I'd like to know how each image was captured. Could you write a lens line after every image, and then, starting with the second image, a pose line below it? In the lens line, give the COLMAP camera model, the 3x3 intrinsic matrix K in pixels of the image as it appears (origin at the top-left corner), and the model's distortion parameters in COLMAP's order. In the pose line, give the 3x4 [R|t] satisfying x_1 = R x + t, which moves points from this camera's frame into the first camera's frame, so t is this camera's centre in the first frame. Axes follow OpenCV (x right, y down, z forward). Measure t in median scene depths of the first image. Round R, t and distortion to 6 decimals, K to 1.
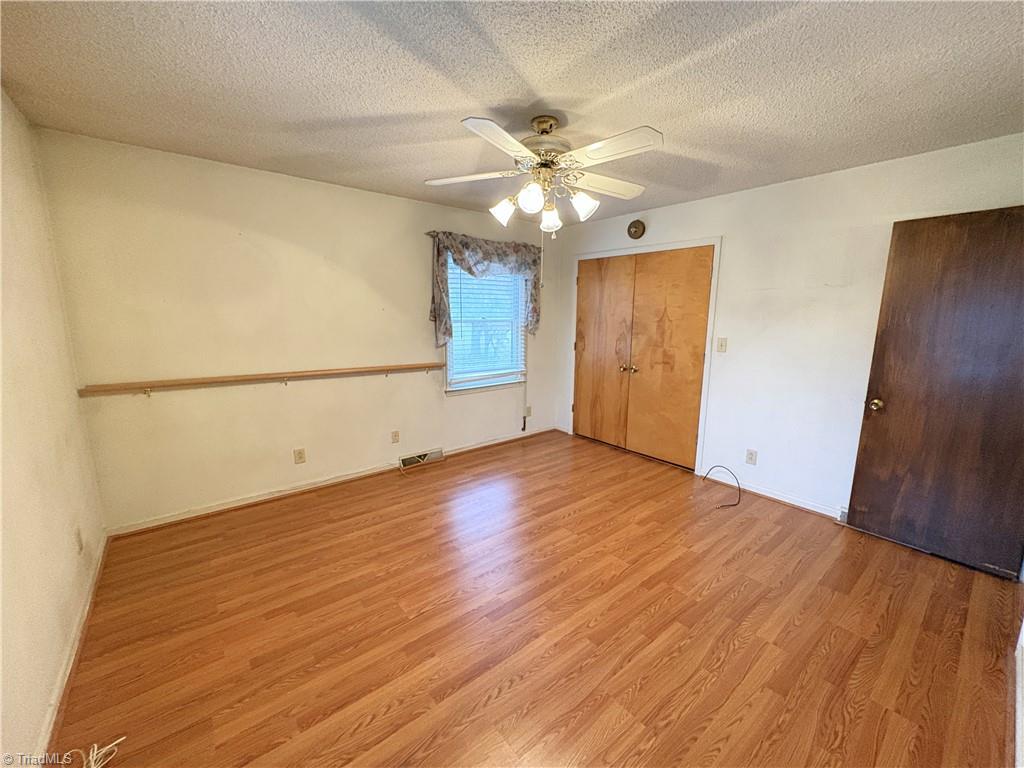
lens RADIAL K [[406.8, 0, 512.5], [0, 406.8, 384.6], [0, 0, 1]] dist [-0.000161, 0.000325]
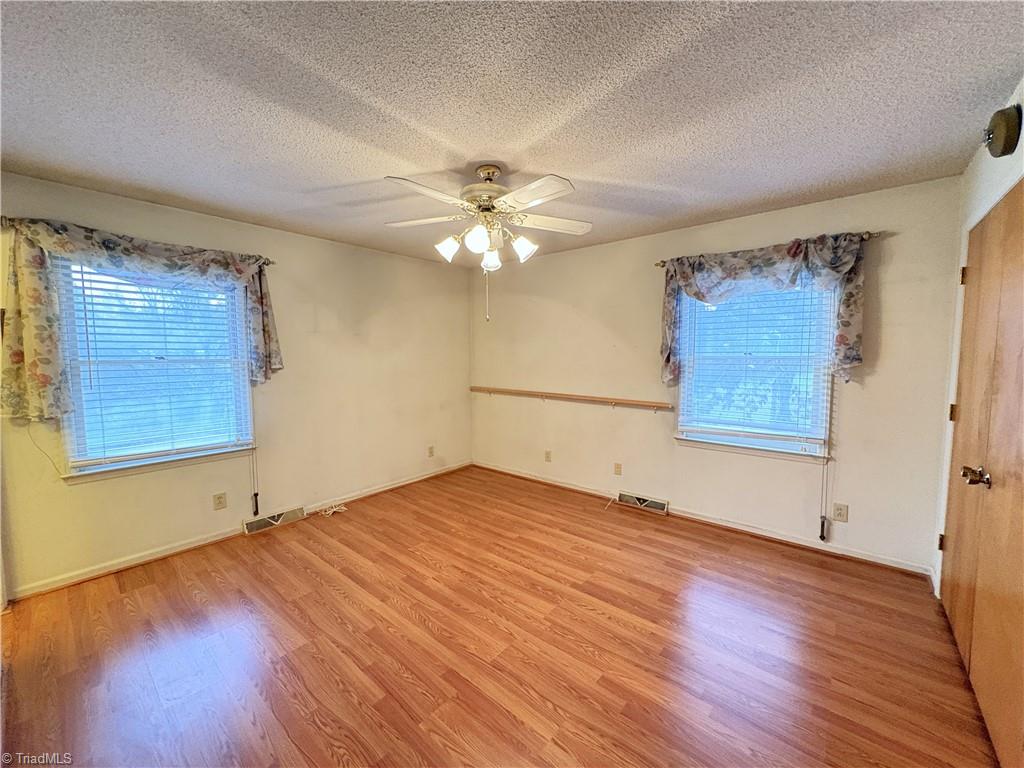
lens RADIAL K [[406.8, 0, 512.5], [0, 406.8, 384.6], [0, 0, 1]] dist [-0.000161, 0.000325]
pose [[0.186439, 0.067404, -0.980152, 0.871001], [-0.165963, 0.985467, 0.036201, -0.098176], [0.968347, 0.155920, 0.194917, 0.687102]]
